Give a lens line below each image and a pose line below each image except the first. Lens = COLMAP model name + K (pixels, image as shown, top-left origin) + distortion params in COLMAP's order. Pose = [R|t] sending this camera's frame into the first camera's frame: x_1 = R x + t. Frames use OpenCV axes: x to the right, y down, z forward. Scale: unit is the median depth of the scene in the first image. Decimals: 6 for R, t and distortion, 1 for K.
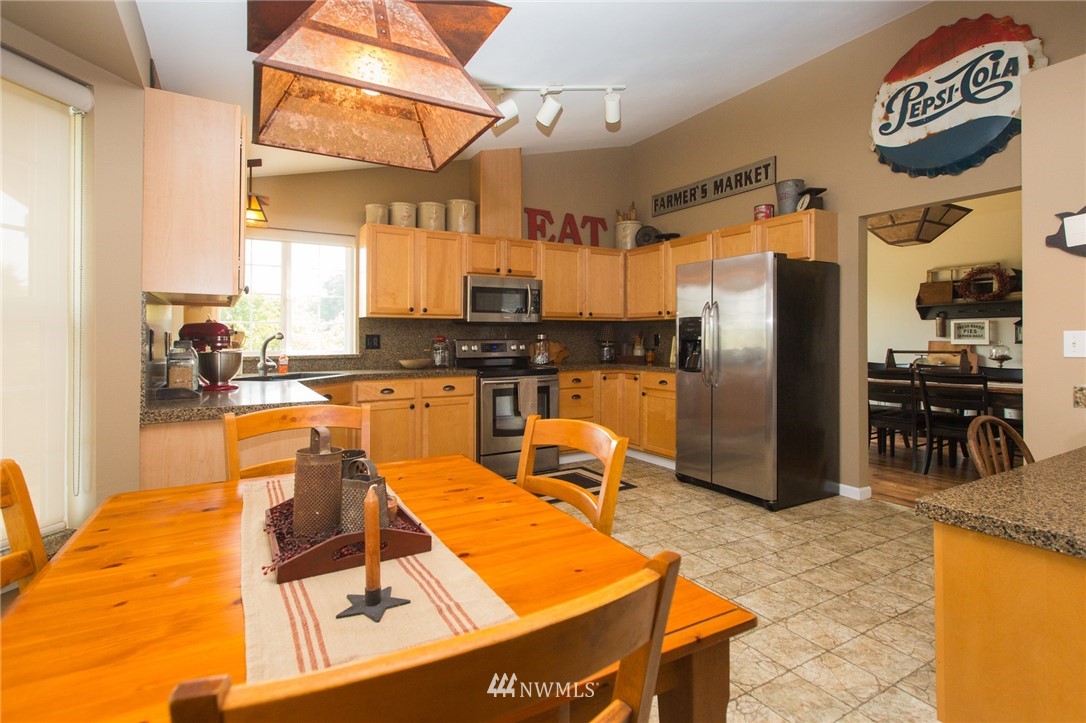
lens RADIAL K [[525.5, 0, 543.4], [0, 525.5, 329.9], [0, 0, 1]] dist [0.000640, -0.000022]
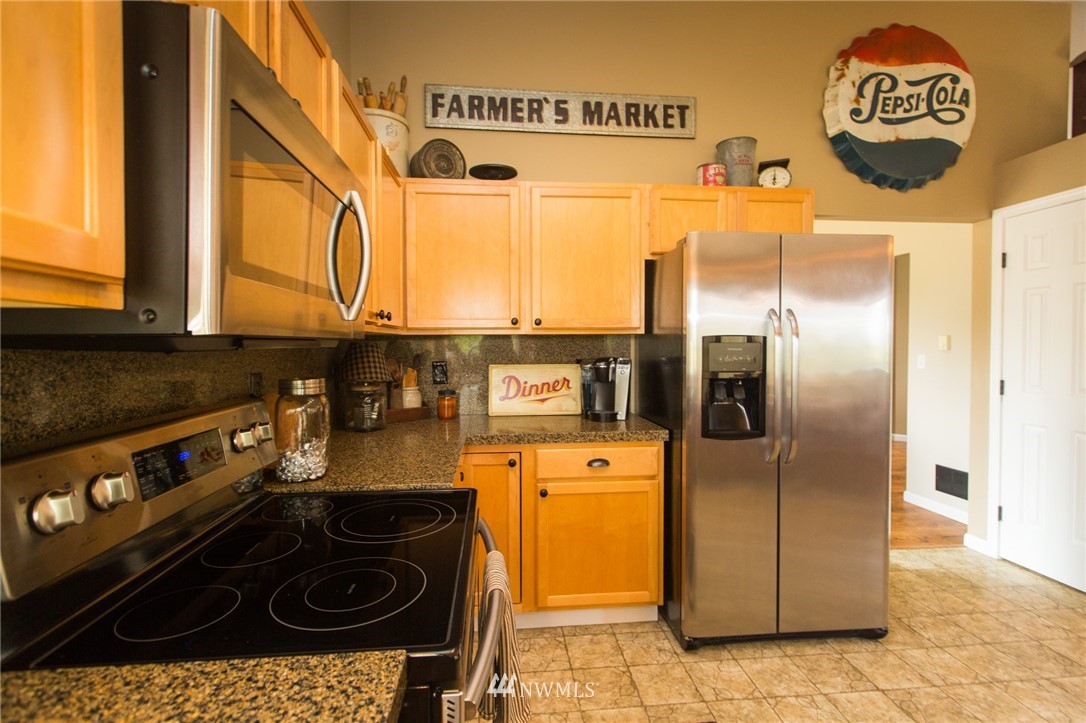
lens RADIAL K [[497.9, 0, 539.4], [0, 497.9, 361.1], [0, 0, 1]] dist [0.003821, -0.000998]
pose [[0.424555, -0.026077, 0.905026, -0.297963], [-0.008846, 0.999418, 0.032946, -0.015441], [-0.905359, -0.021993, 0.424077, 1.157632]]
